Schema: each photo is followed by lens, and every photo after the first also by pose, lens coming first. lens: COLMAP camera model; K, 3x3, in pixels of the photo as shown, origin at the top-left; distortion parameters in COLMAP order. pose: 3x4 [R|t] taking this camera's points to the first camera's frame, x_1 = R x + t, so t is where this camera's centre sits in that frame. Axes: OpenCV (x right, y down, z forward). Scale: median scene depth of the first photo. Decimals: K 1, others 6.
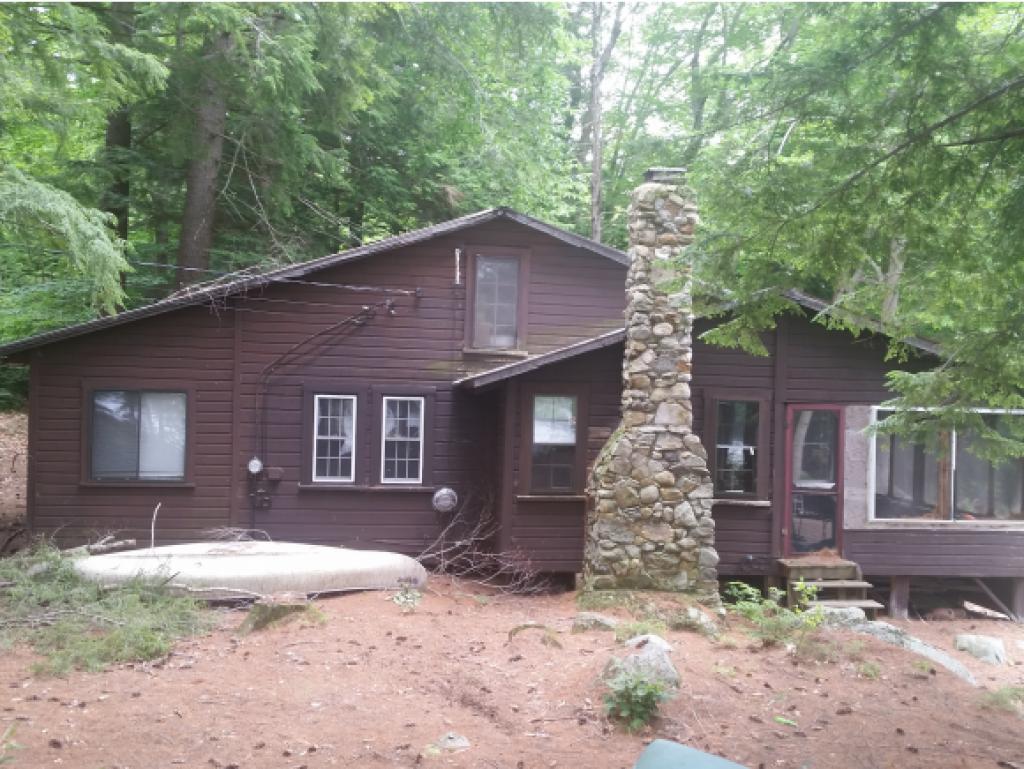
lens RADIAL K [[1078.5, 0, 504.9], [0, 1078.5, 390.7], [0, 0, 1]] dist [0.179017, -0.423807]
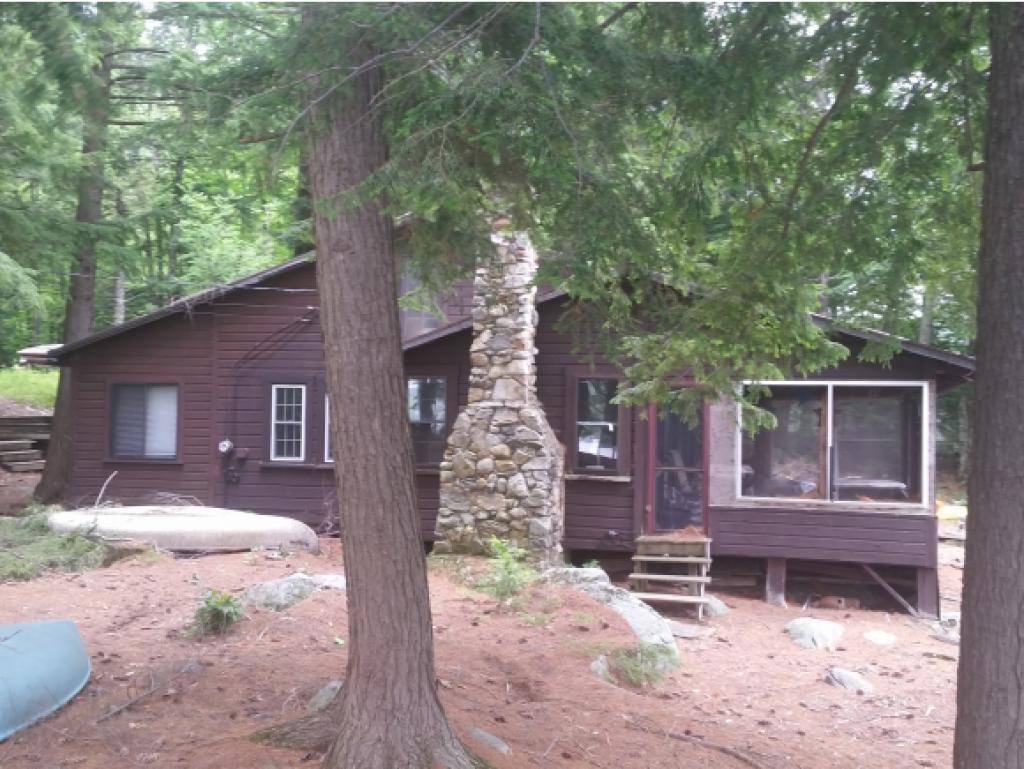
lens RADIAL K [[1078.5, 0, 504.9], [0, 1078.5, 390.7], [0, 0, 1]] dist [0.179017, -0.423807]
pose [[0.923552, -0.022422, -0.382817, 0.555285], [0.009213, 0.999298, -0.036304, 0.060654], [0.383362, 0.030002, 0.923111, 0.033279]]
